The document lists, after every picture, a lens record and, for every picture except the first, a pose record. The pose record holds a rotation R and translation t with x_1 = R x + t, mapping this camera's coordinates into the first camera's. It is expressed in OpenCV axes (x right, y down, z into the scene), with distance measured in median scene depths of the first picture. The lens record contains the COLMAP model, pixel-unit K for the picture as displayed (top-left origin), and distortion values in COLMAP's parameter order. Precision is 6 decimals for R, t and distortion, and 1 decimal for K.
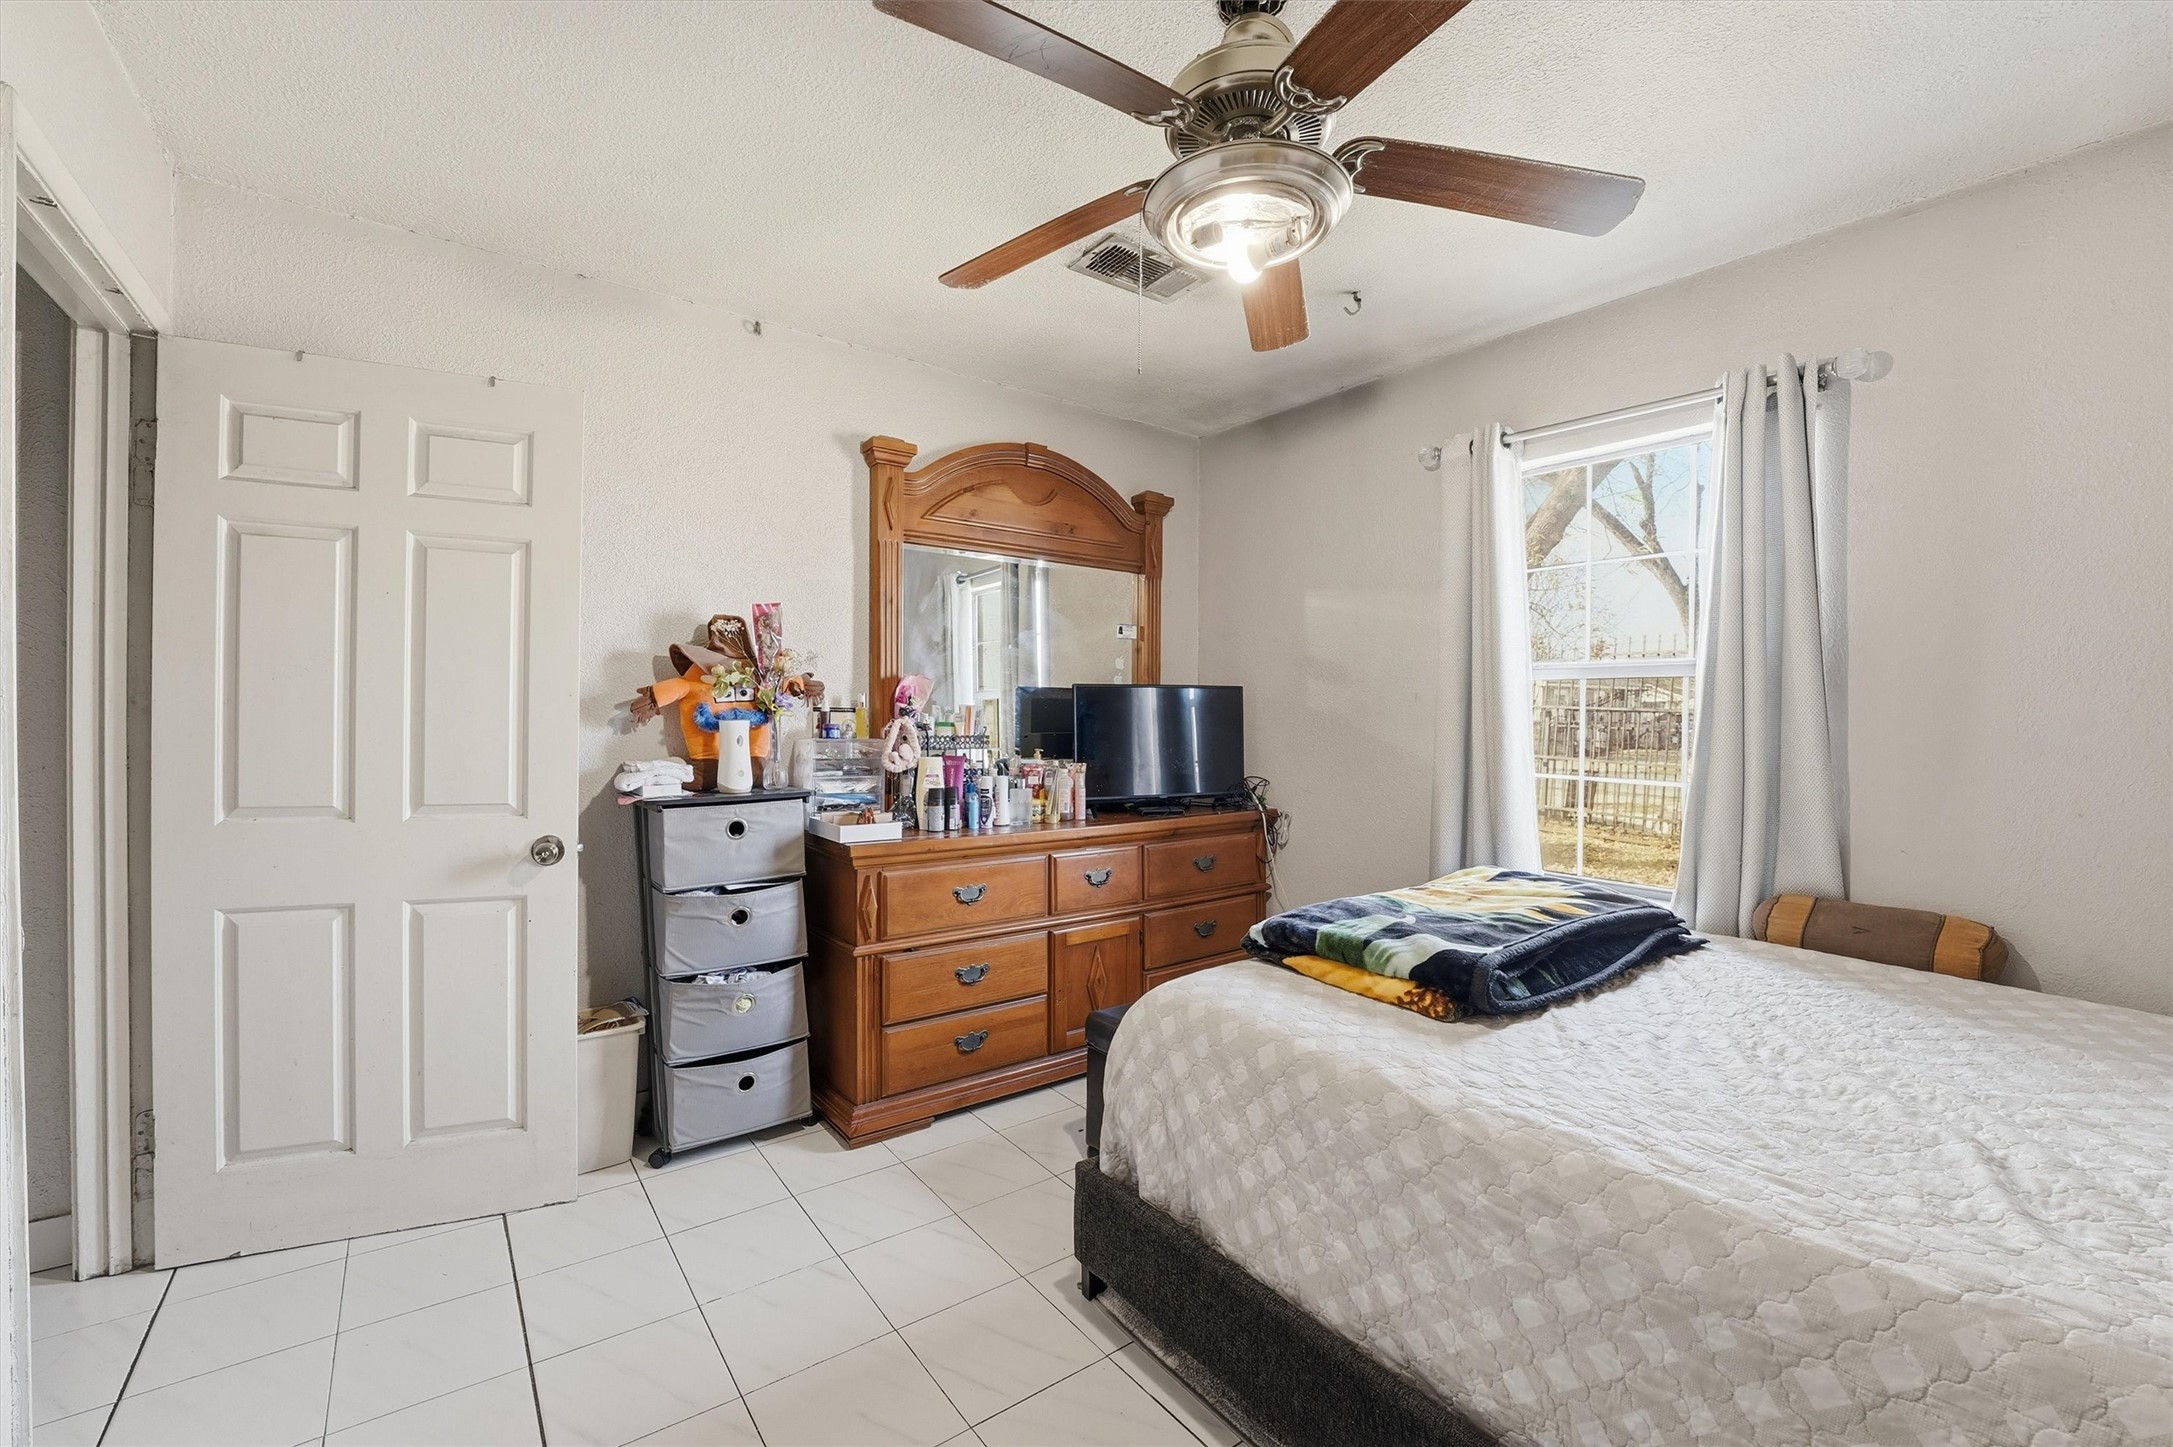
lens RADIAL K [[905.9, 0, 1092.0], [0, 905.9, 711.3], [0, 0, 1]] dist [-0.050873, 0.014108]
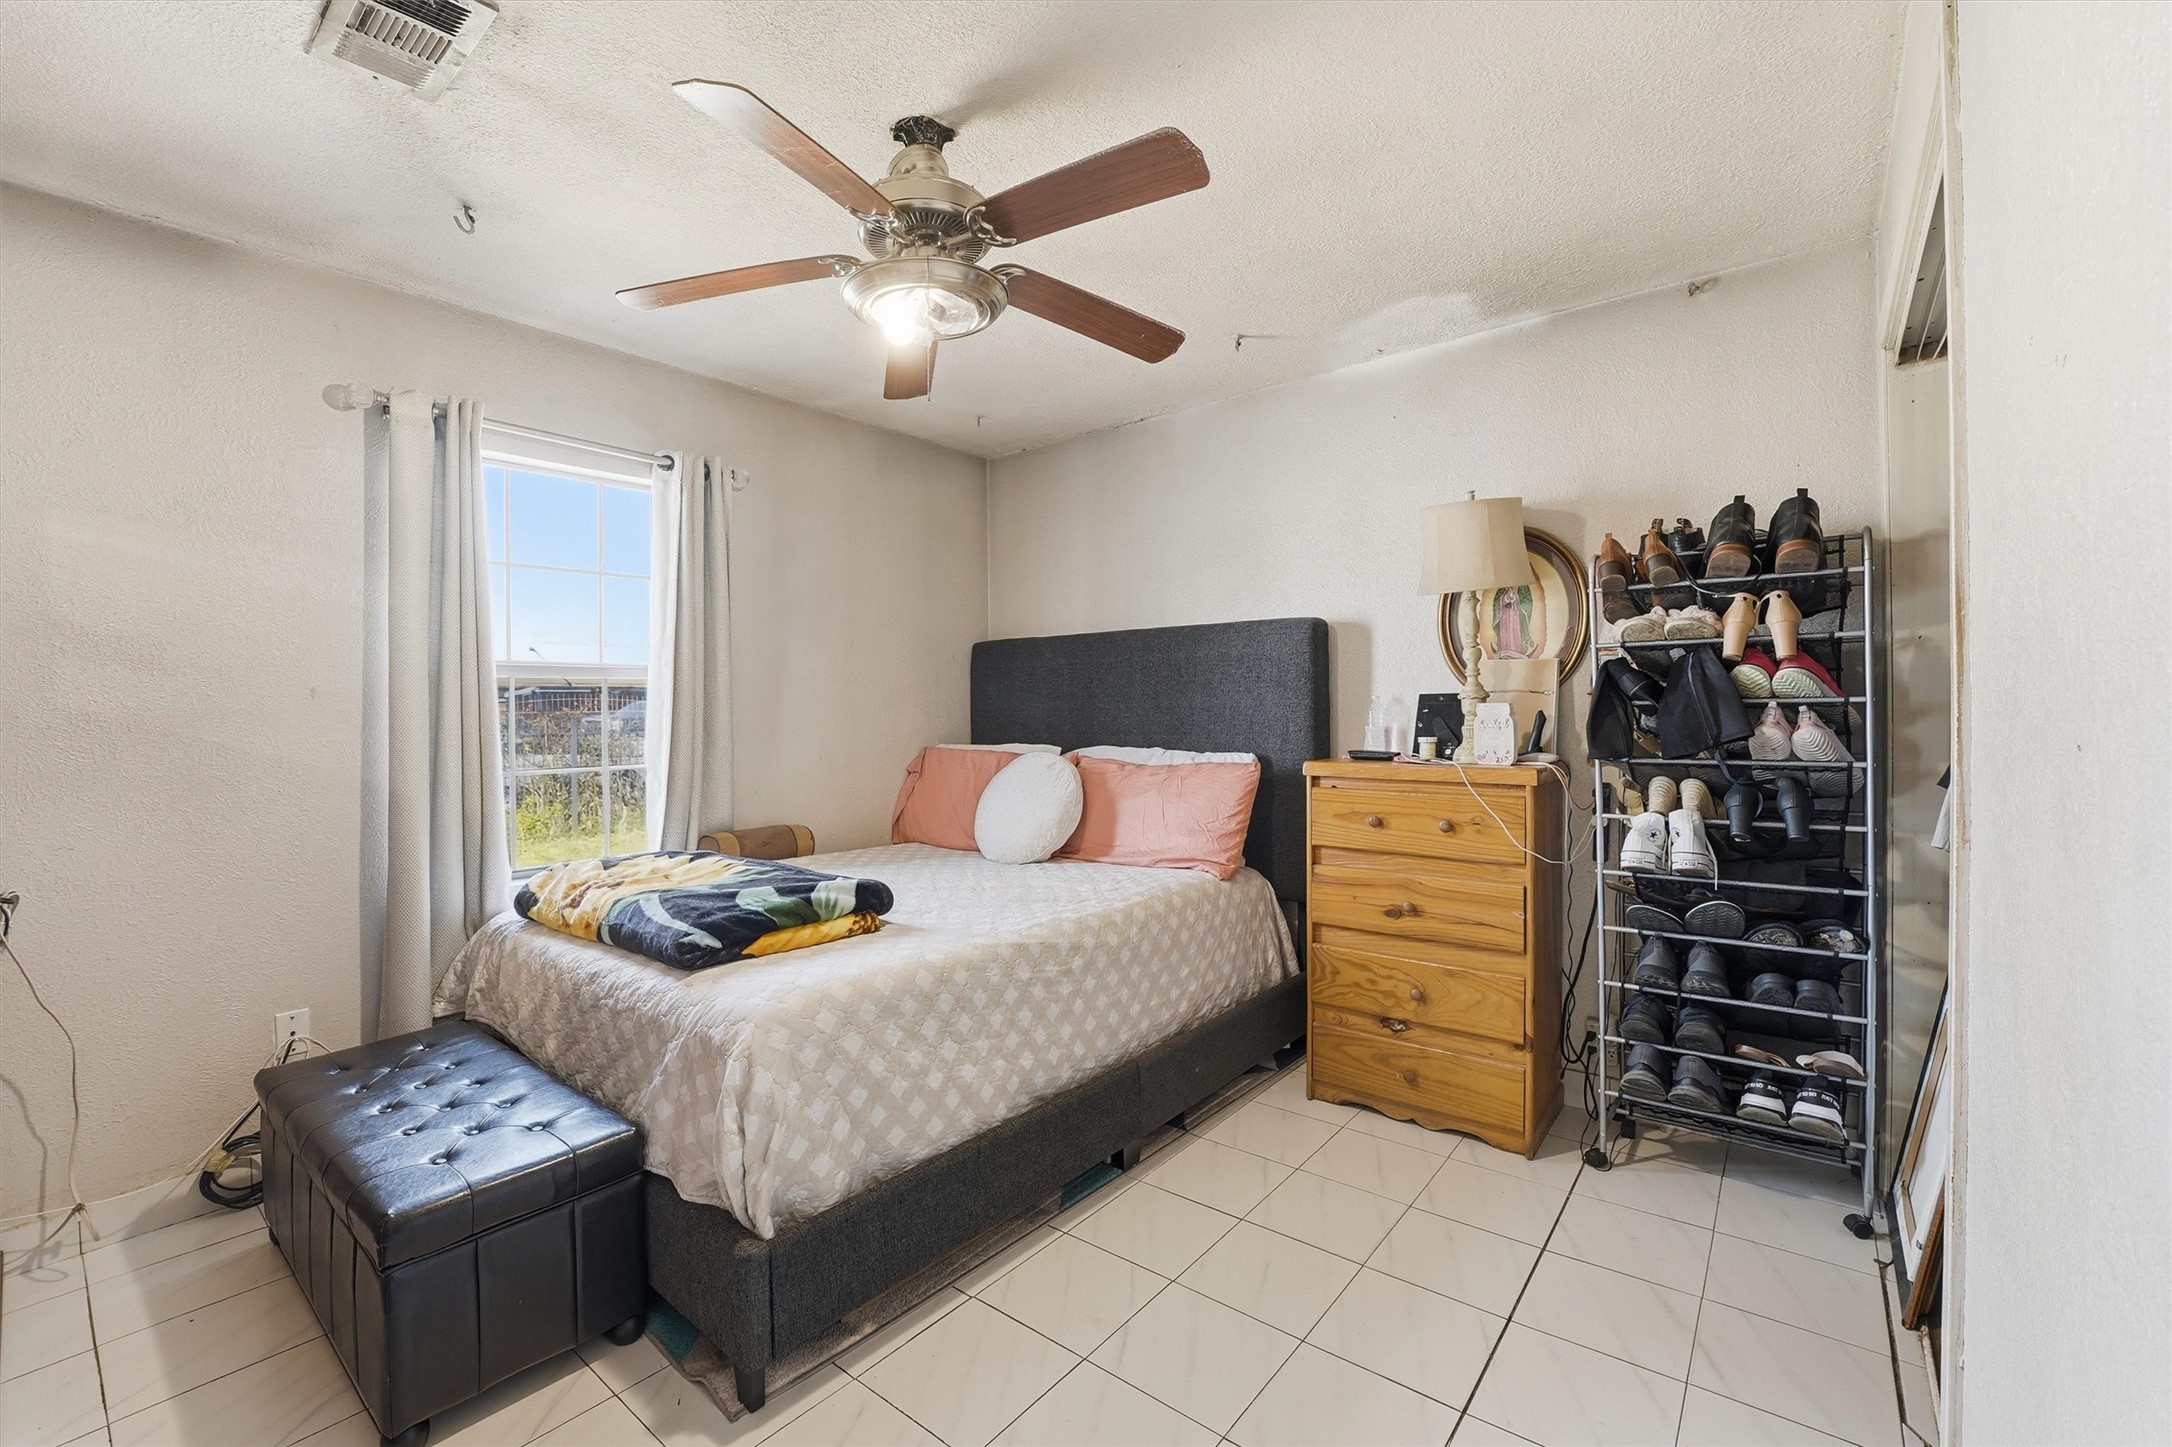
lens RADIAL K [[905.5, 0, 1091.5], [0, 905.5, 711.3], [0, 0, 1]] dist [-0.050873, 0.014108]
pose [[-0.261611, -0.002349, 0.965171, -0.983586], [0.013850, 0.999885, 0.006187, 0.009130], [-0.965074, 0.014986, -0.261548, 1.014718]]
